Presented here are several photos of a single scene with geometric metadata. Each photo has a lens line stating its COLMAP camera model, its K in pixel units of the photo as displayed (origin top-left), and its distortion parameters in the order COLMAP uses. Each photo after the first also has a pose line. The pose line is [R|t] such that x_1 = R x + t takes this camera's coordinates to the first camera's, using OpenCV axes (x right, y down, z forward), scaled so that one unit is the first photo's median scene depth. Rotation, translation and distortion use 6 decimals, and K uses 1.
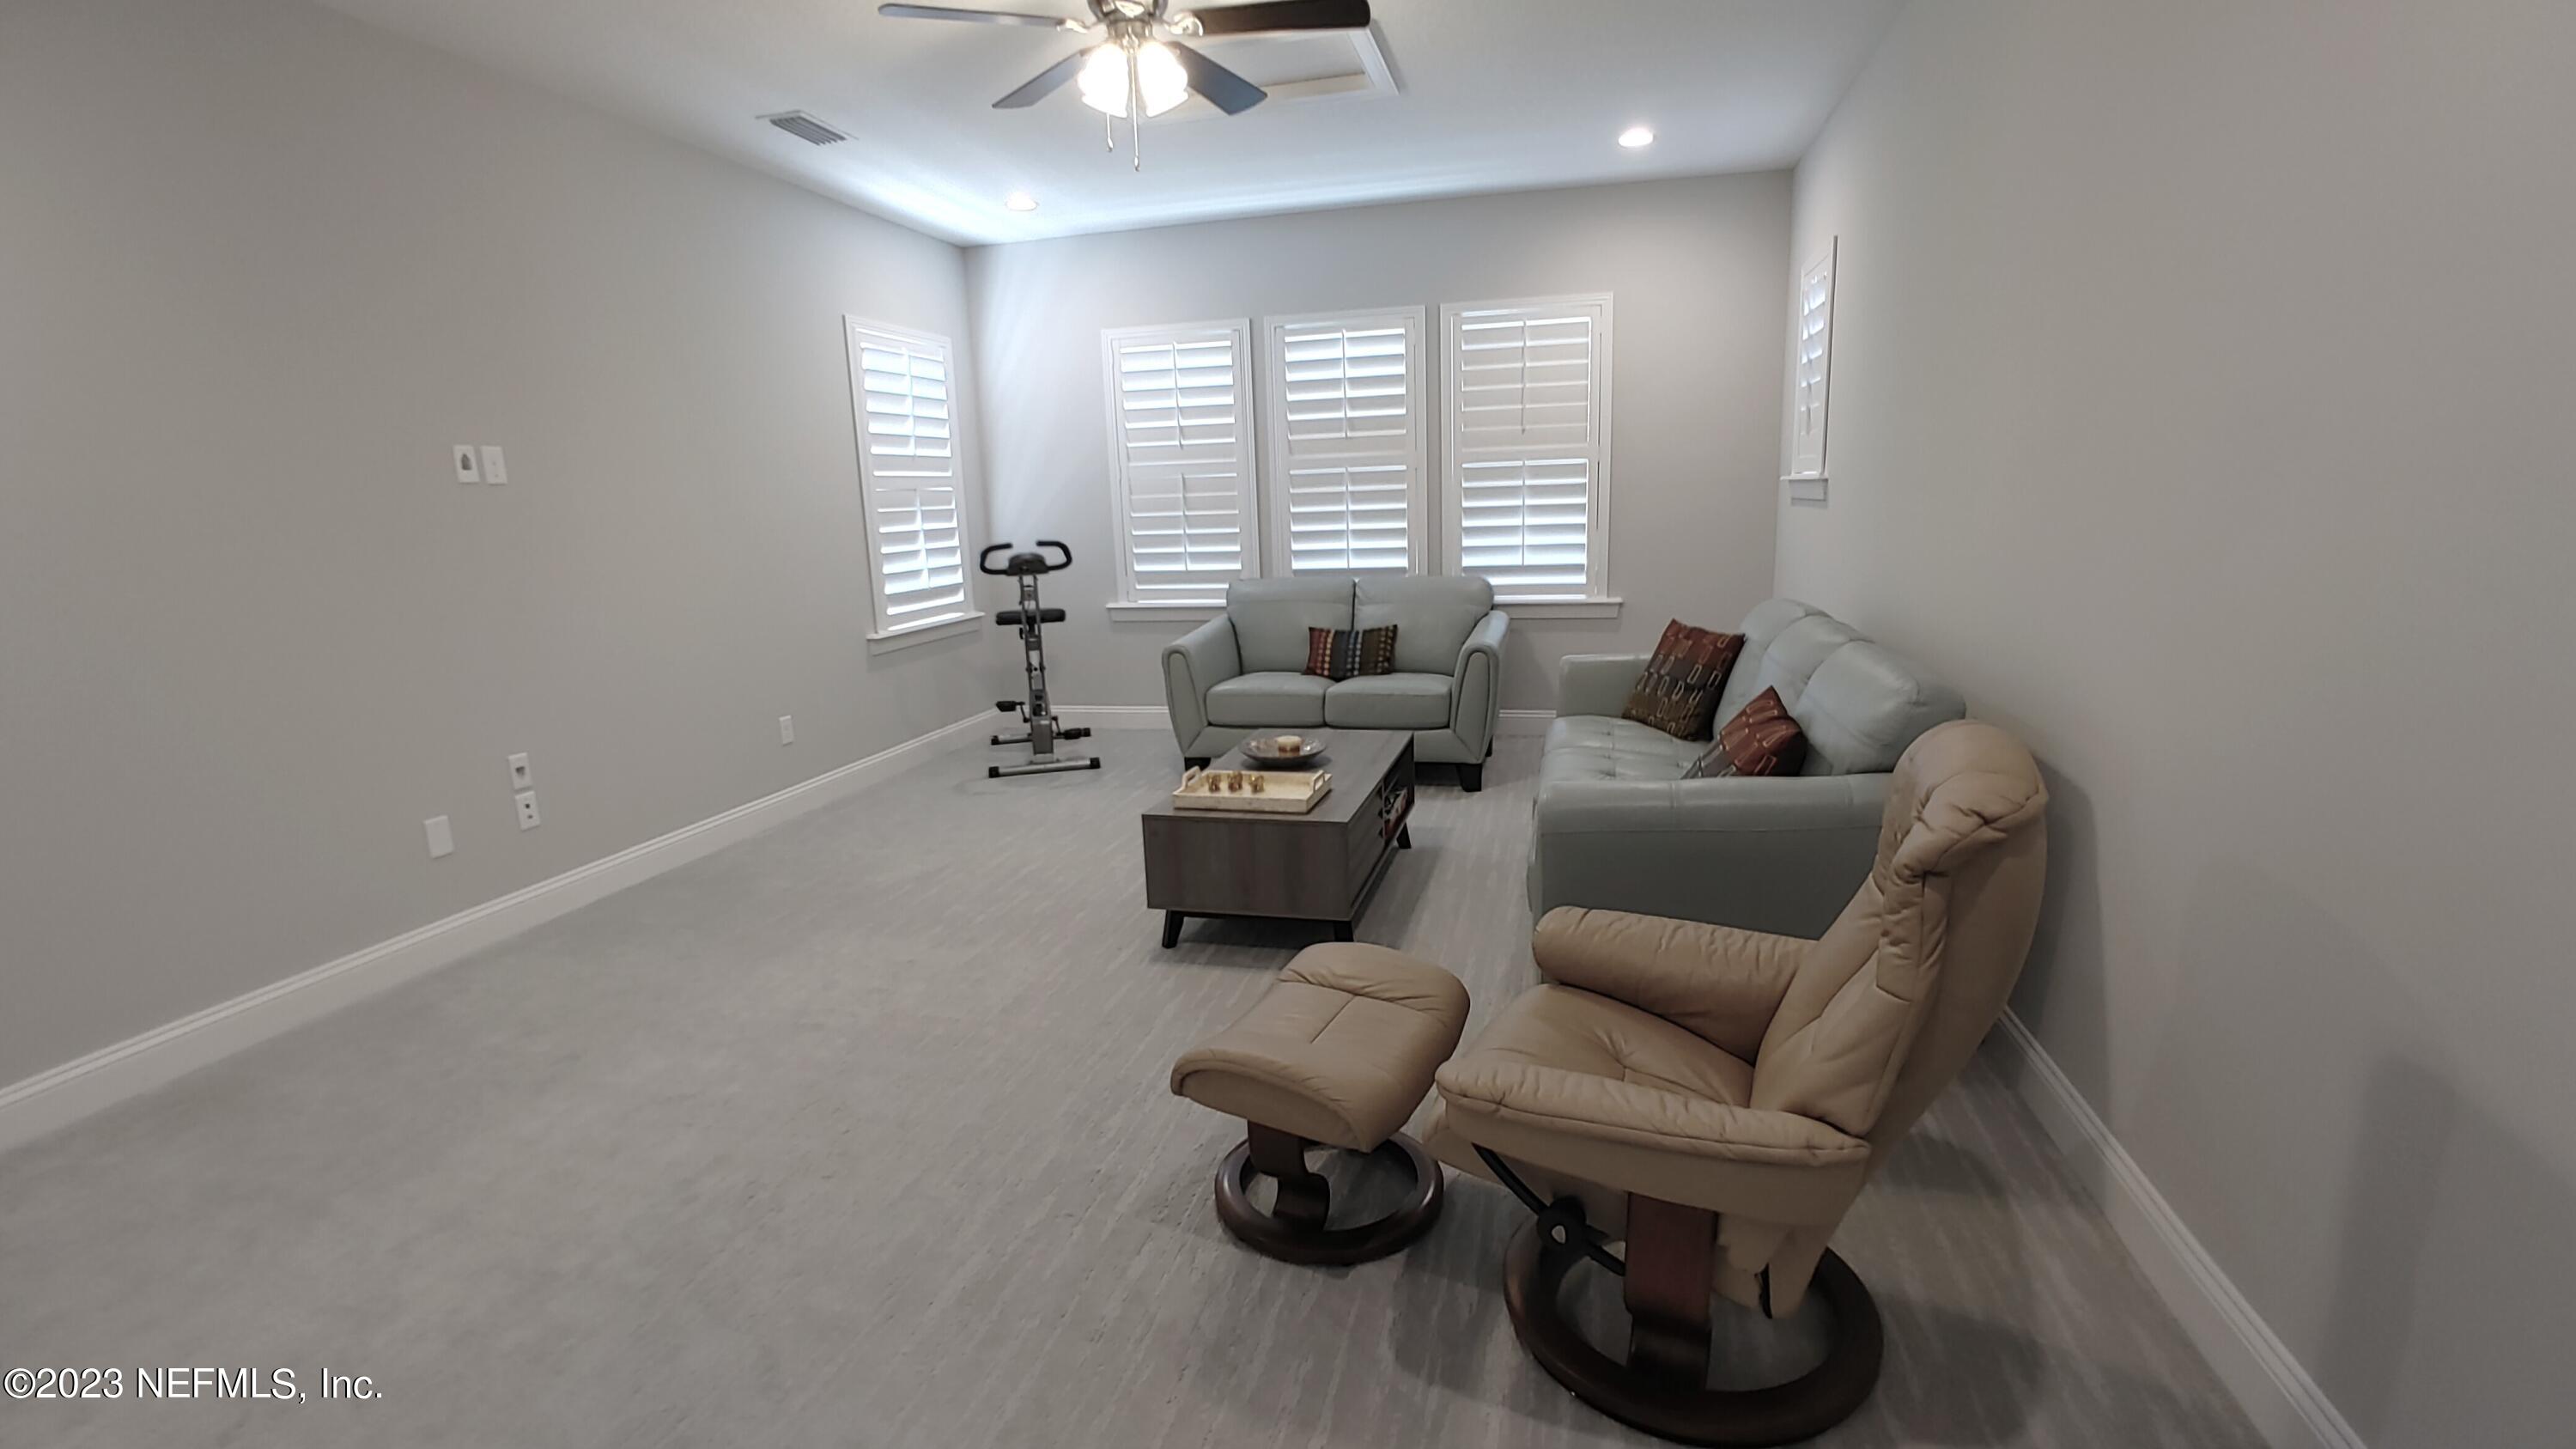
lens RADIAL K [[1118.5, 0, 1286.7], [0, 1118.5, 731.1], [0, 0, 1]] dist [-0.027606, 0.004100]
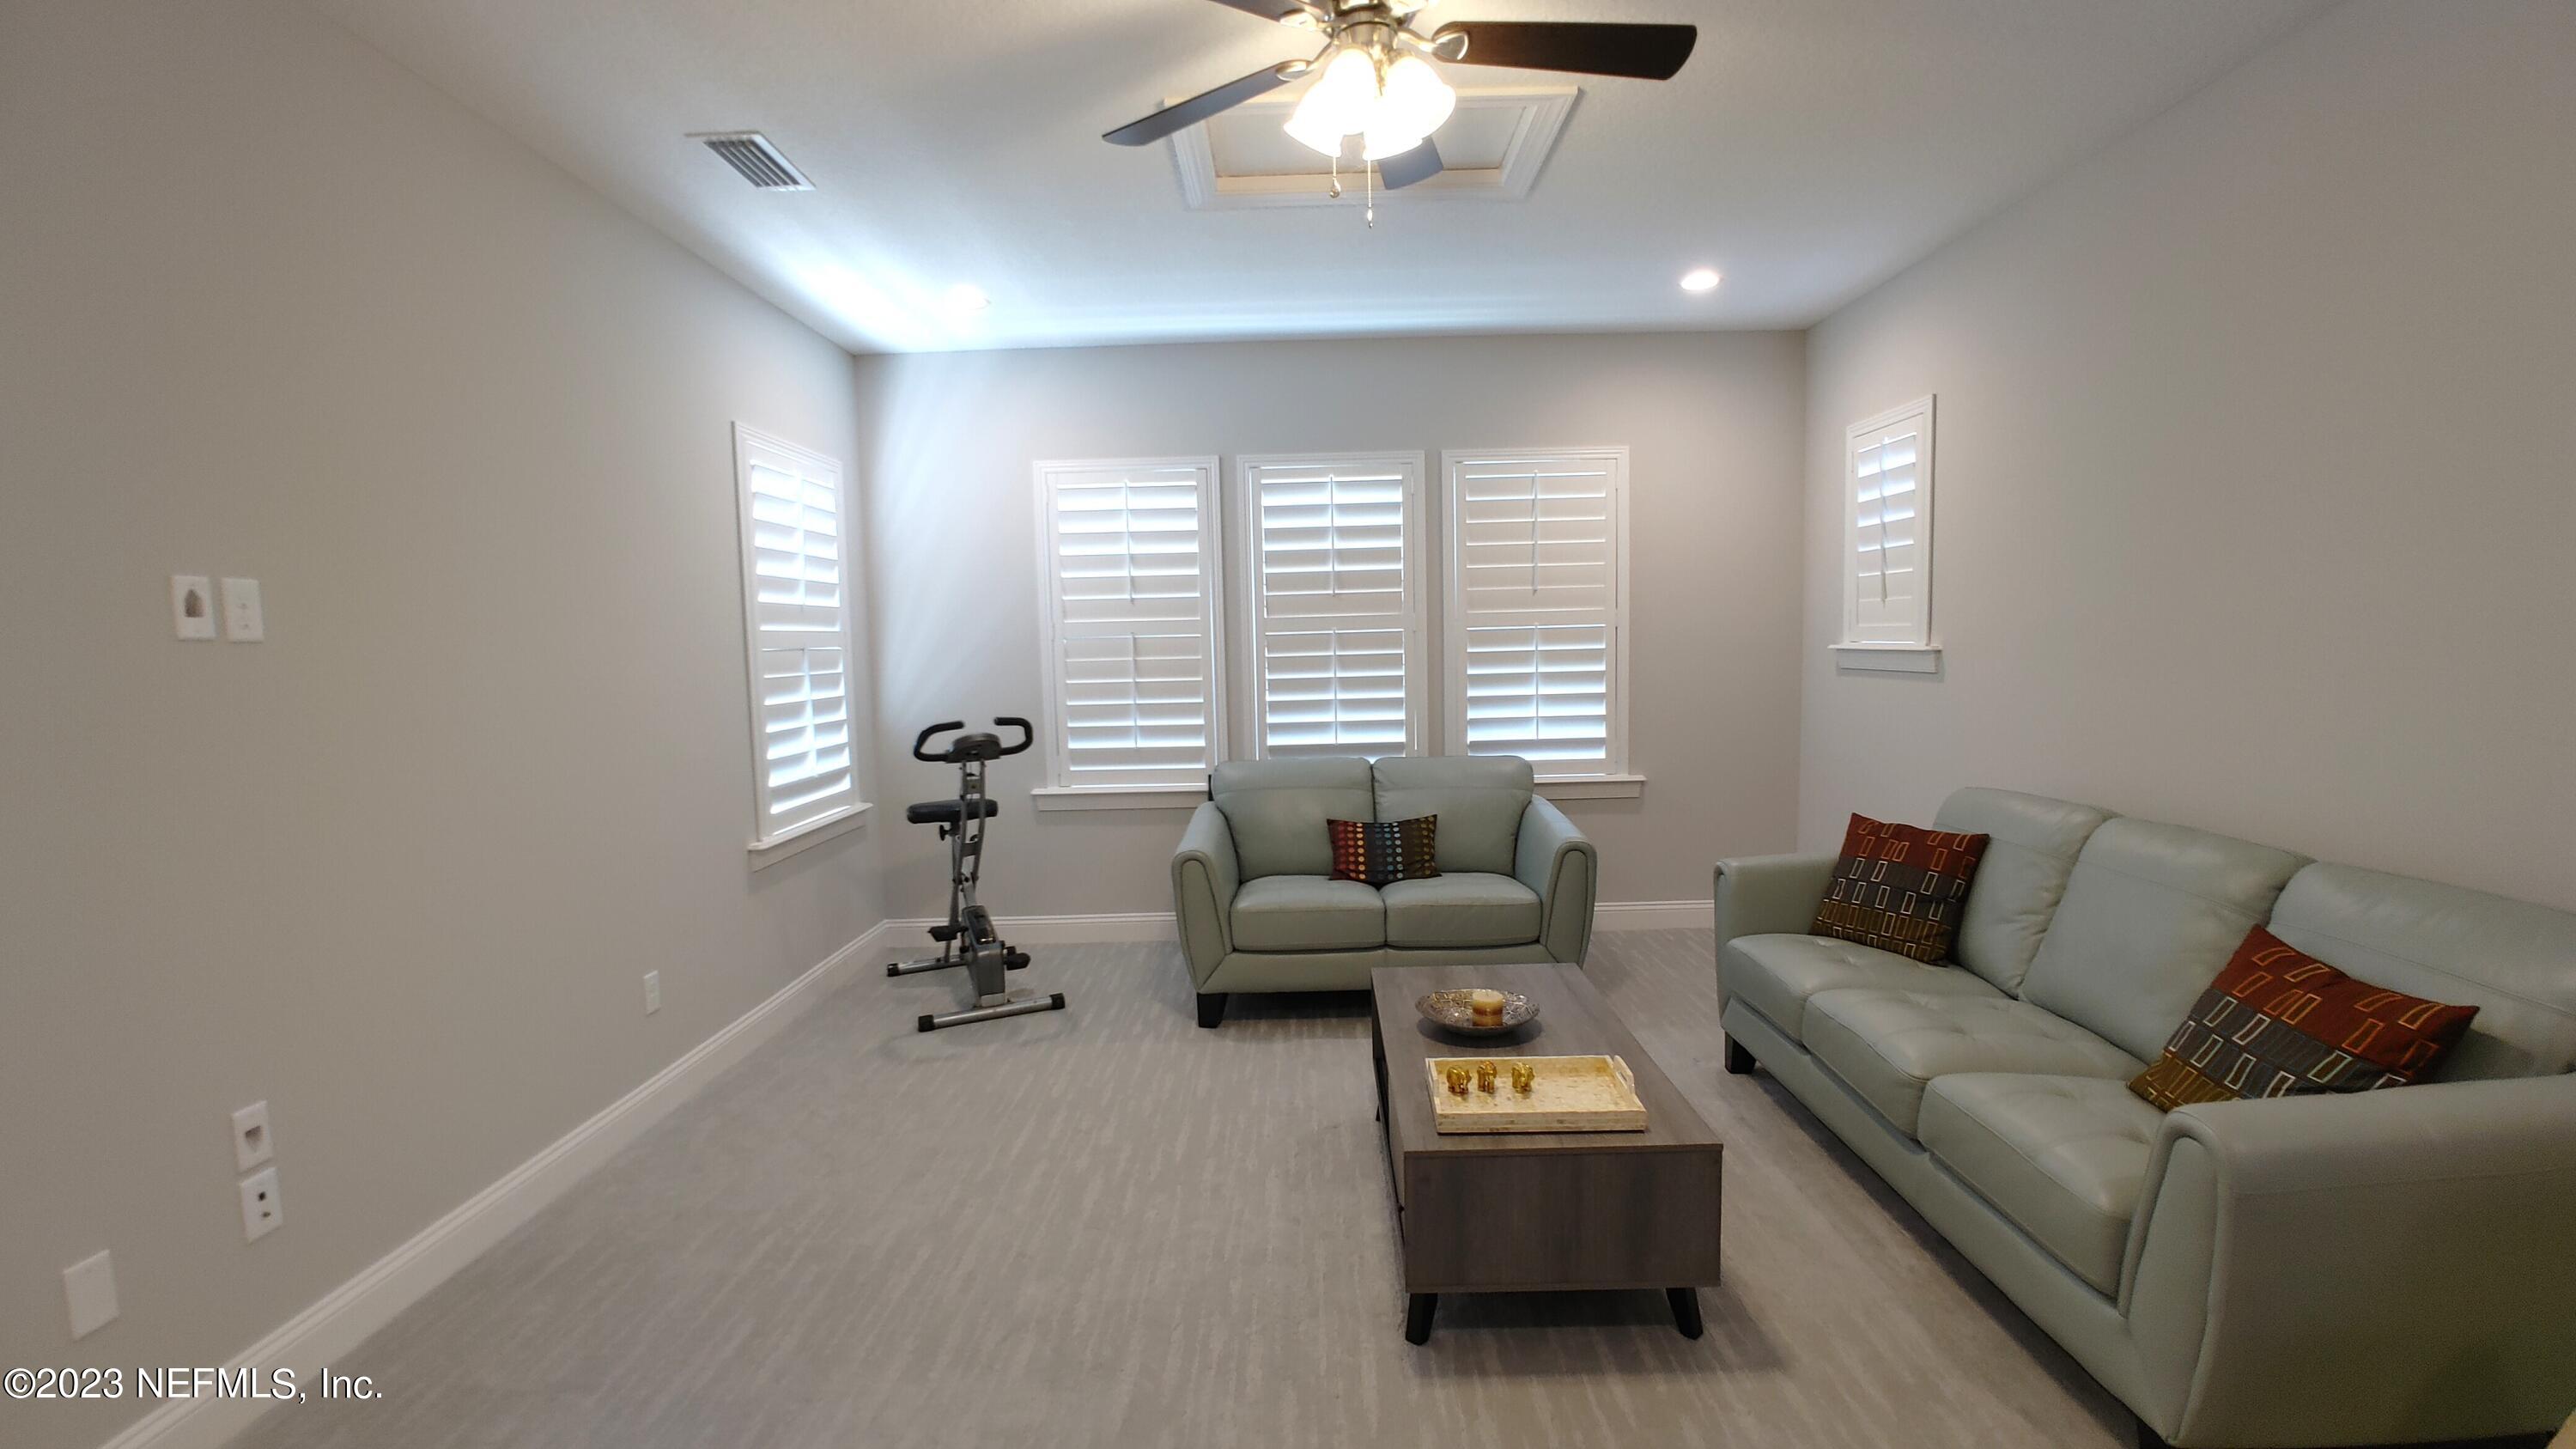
lens RADIAL K [[1118.5, 0, 1279.5], [0, 1118.5, 742.6], [0, 0, 1]] dist [-0.027606, 0.004100]
pose [[0.972649, -0.009834, 0.232072, -0.202146], [0.038705, 0.991997, -0.120182, -0.050578], [-0.229033, 0.125877, 0.965246, 0.203105]]
